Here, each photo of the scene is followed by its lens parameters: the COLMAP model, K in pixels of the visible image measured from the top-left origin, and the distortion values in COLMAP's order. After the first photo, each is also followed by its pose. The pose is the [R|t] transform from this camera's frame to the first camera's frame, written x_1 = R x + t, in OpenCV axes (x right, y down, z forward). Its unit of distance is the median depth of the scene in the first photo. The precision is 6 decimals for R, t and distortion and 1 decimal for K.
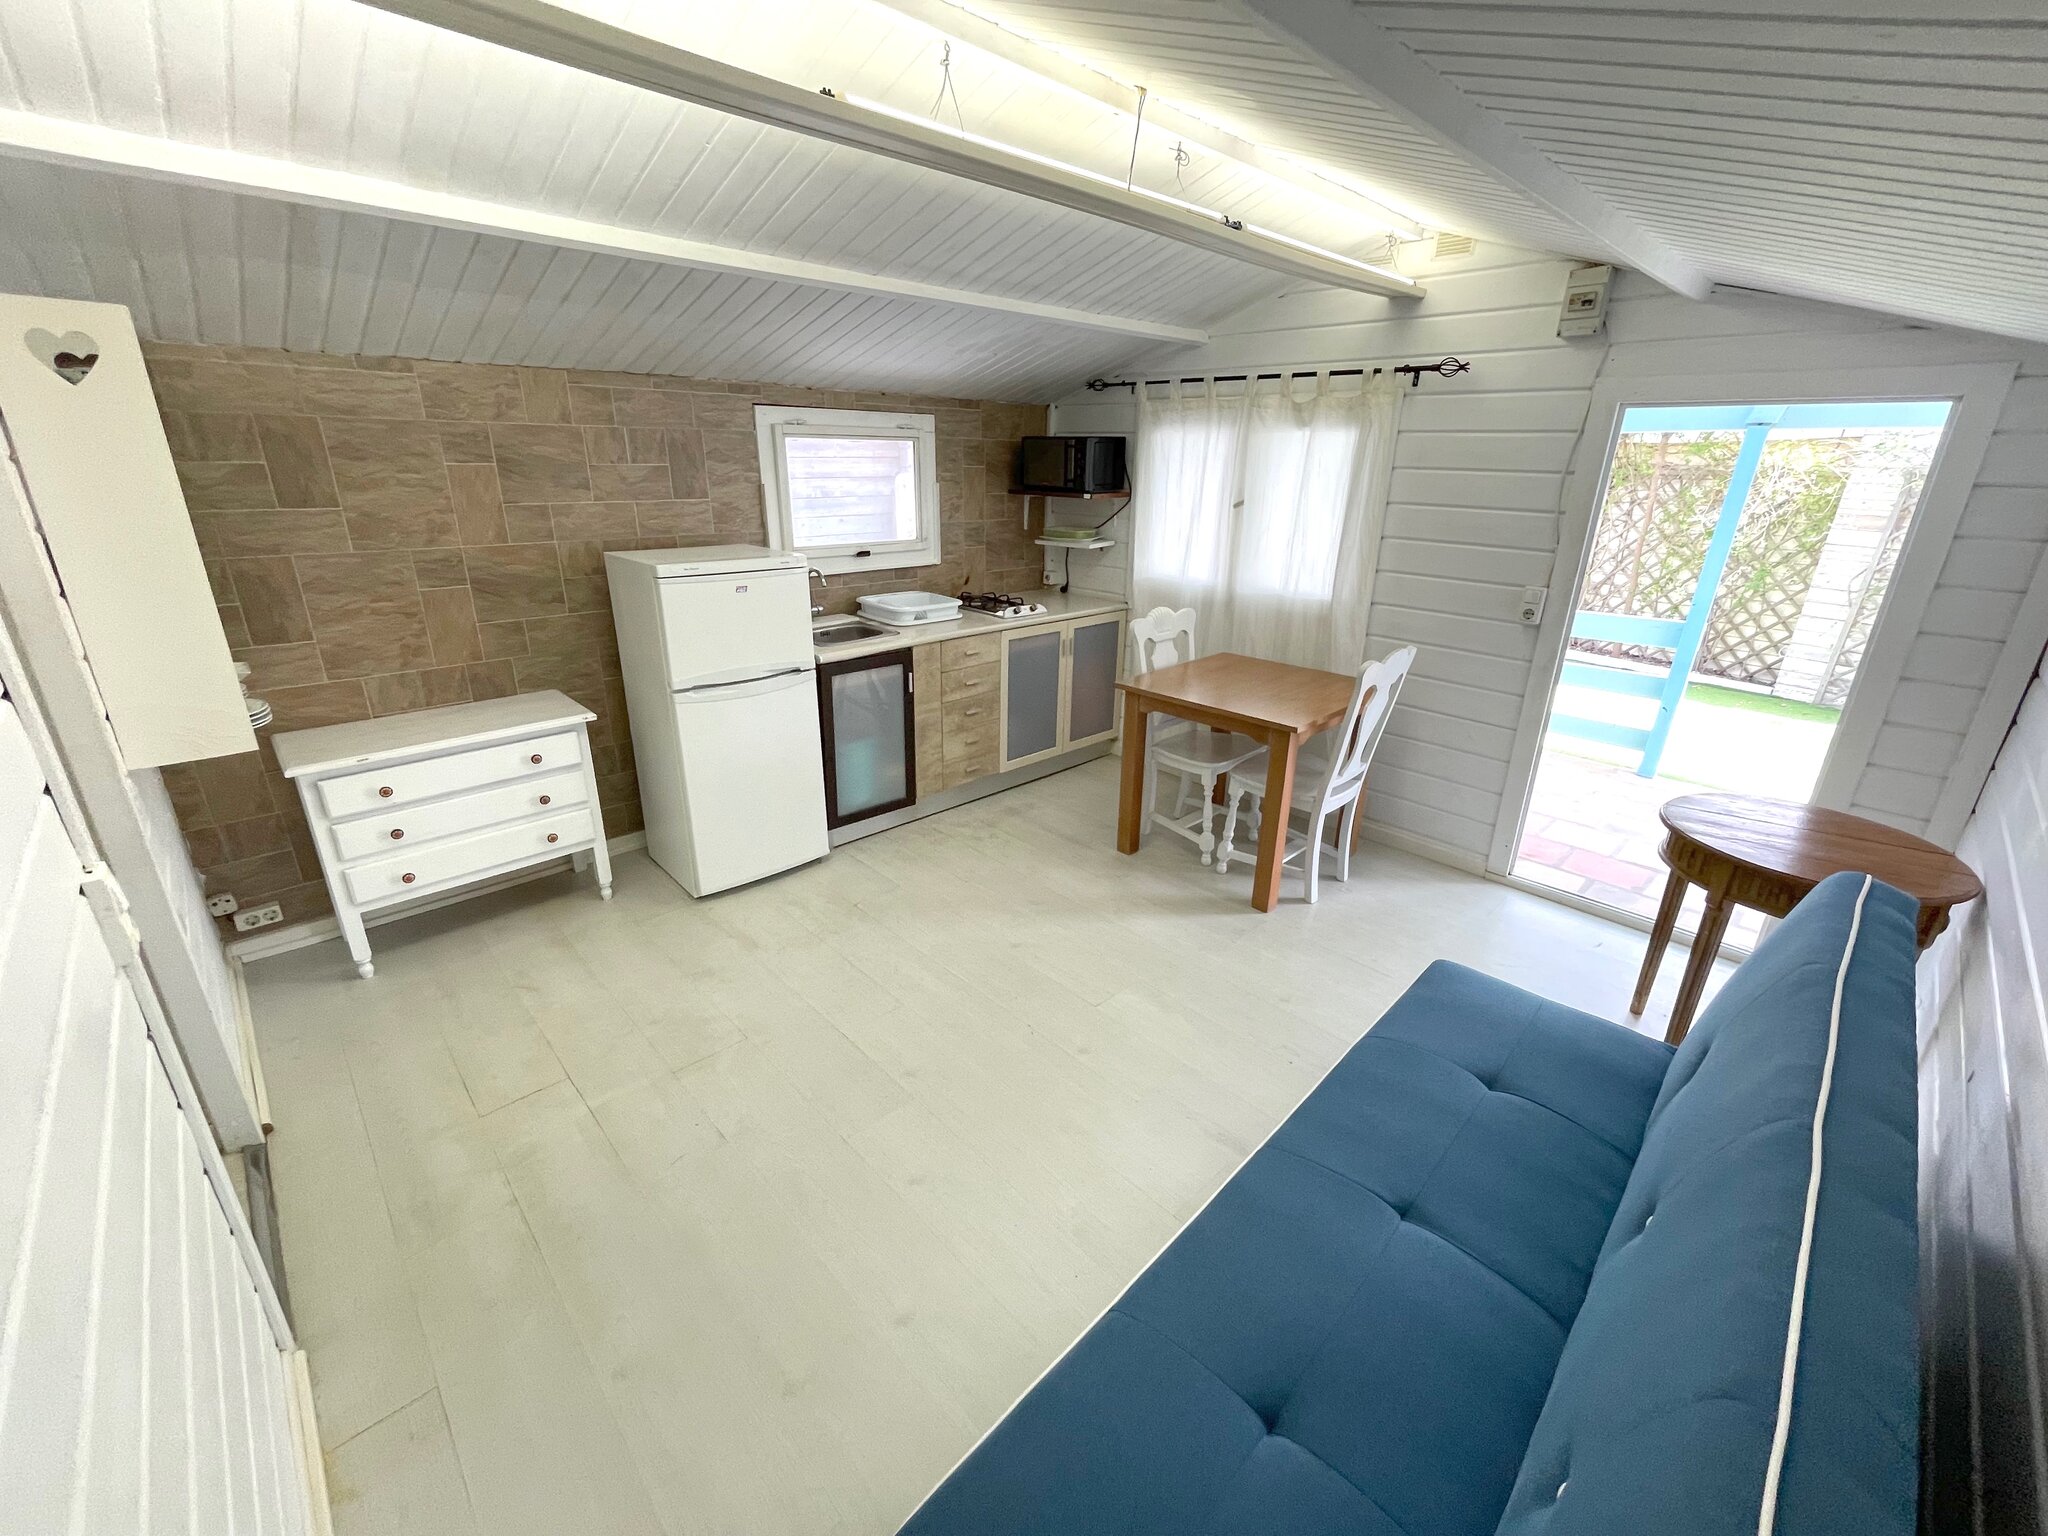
lens RADIAL K [[840.8, 0, 1026.7], [0, 840.8, 771.3], [0, 0, 1]] dist [-0.009591, 0.000327]
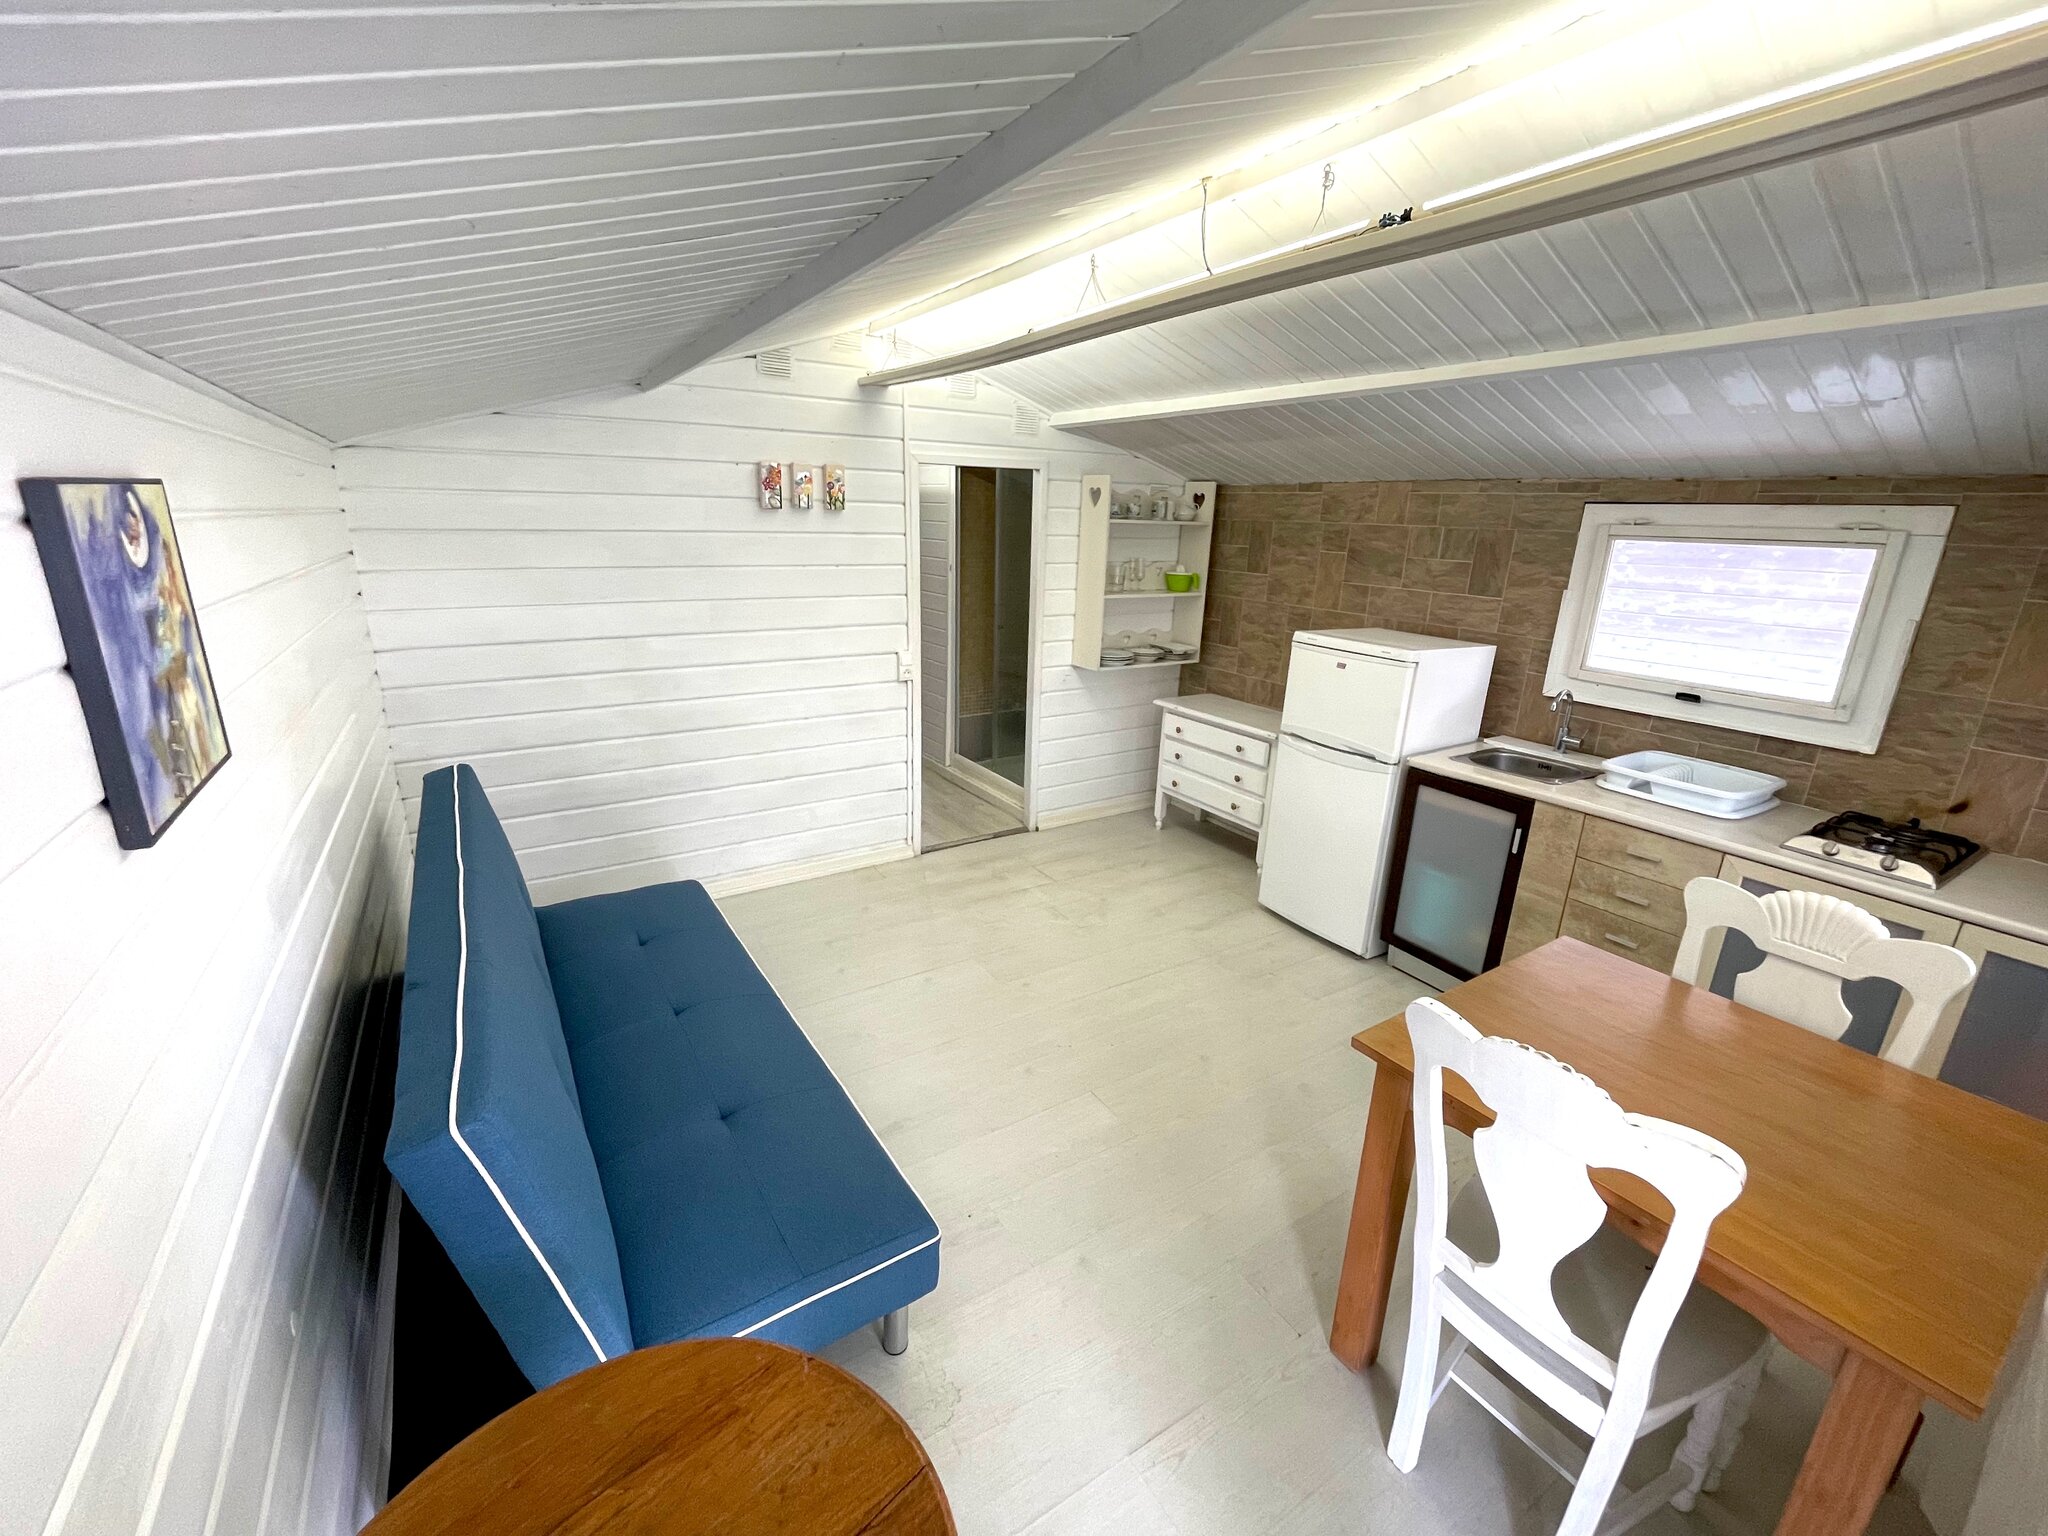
lens RADIAL K [[840.8, 0, 1025.5], [0, 840.8, 760.0], [0, 0, 1]] dist [-0.009591, 0.000327]
pose [[-0.202744, 0.252105, -0.946223, 0.773922], [-0.378073, 0.871213, 0.313129, -0.281130], [0.903303, 0.421226, -0.081319, 0.721928]]
